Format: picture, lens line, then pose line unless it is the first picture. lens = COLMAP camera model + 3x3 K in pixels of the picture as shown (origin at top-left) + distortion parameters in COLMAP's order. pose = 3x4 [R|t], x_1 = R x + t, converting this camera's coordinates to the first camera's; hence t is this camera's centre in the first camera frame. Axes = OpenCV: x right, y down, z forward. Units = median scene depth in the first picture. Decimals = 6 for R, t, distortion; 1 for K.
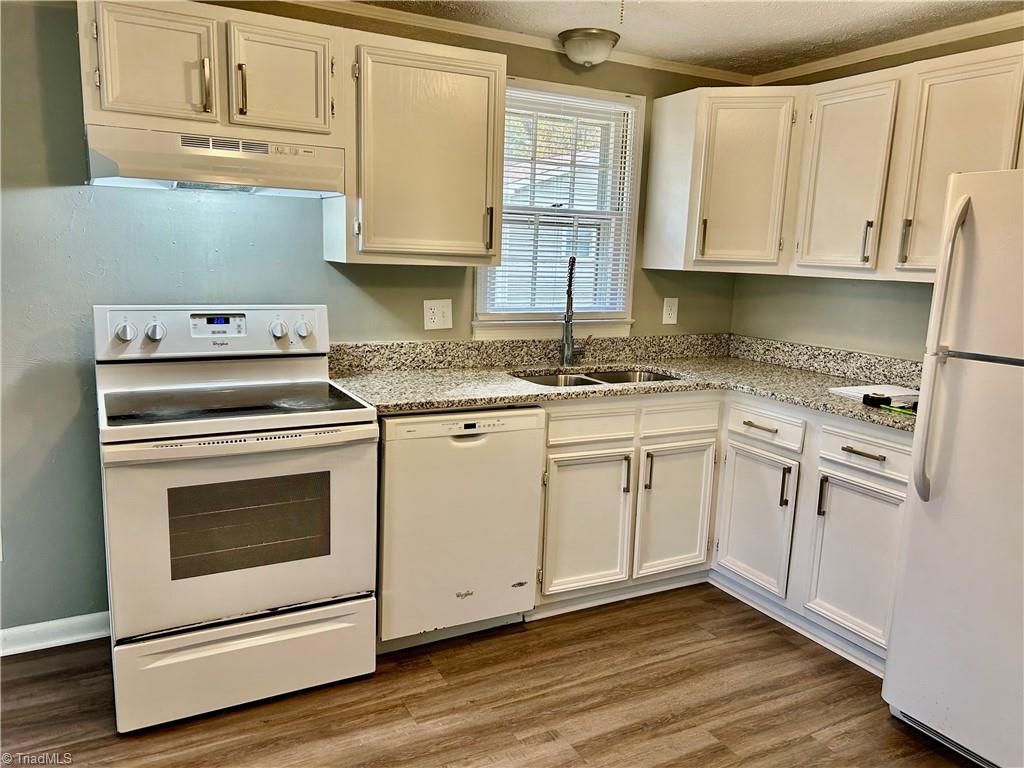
lens RADIAL K [[765.9, 0, 514.4], [0, 765.9, 390.5], [0, 0, 1]] dist [0.043201, -0.045521]
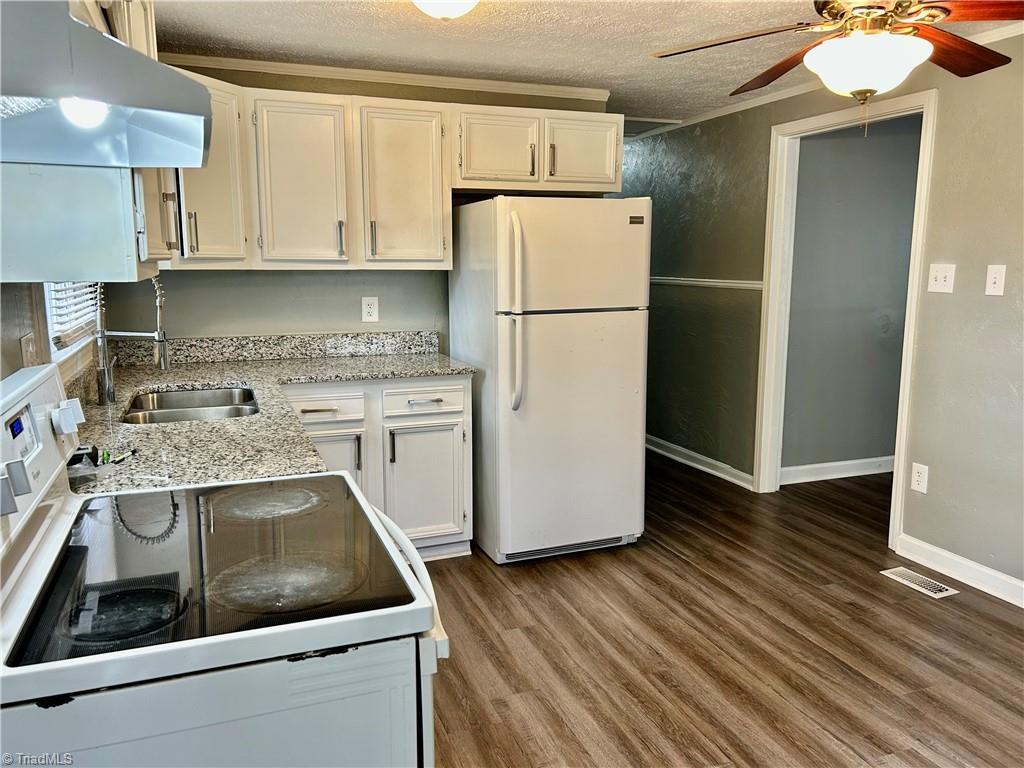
lens RADIAL K [[765.9, 0, 508.5], [0, 765.9, 386.3], [0, 0, 1]] dist [0.043201, -0.045521]
pose [[0.126977, -0.196058, 0.972336, -0.722176], [0.180578, 0.968459, 0.171694, -0.128703], [-0.975330, 0.153781, 0.158376, 0.595990]]
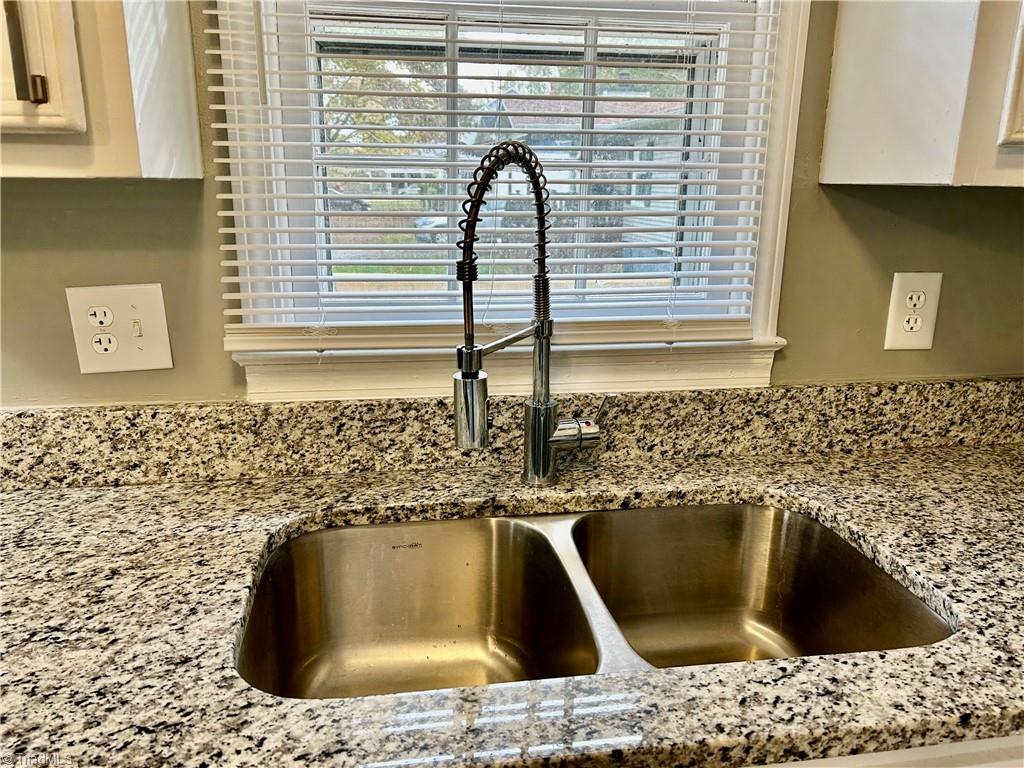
lens RADIAL K [[765.9, 0, 505.0], [0, 765.9, 378.9], [0, 0, 1]] dist [0.043201, -0.045521]
pose [[0.942178, 0.063585, -0.329025, 0.193640], [-0.039181, 0.996002, 0.080283, -0.123275], [0.332814, -0.062749, 0.940902, 0.811550]]
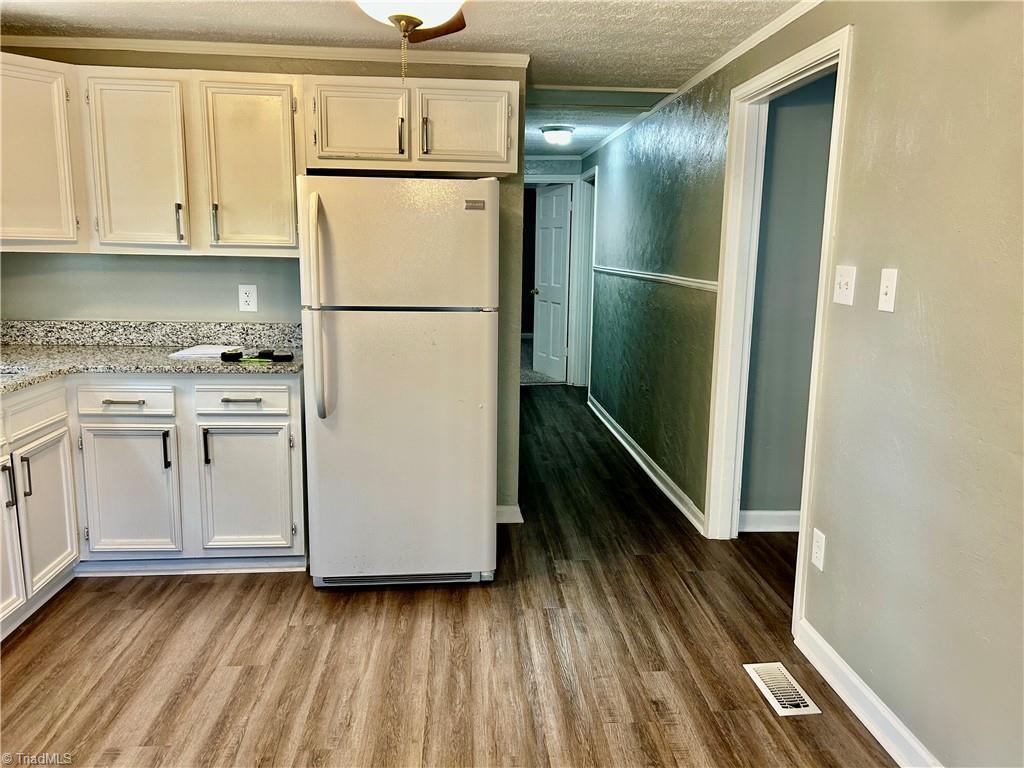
lens RADIAL K [[765.9, 0, 518.5], [0, 765.9, 384.6], [0, 0, 1]] dist [0.043201, -0.045521]
pose [[0.401330, -0.188206, 0.896389, -0.408489], [0.158270, 0.978190, 0.134520, -0.032567], [-0.902156, 0.087885, 0.422364, 0.091341]]
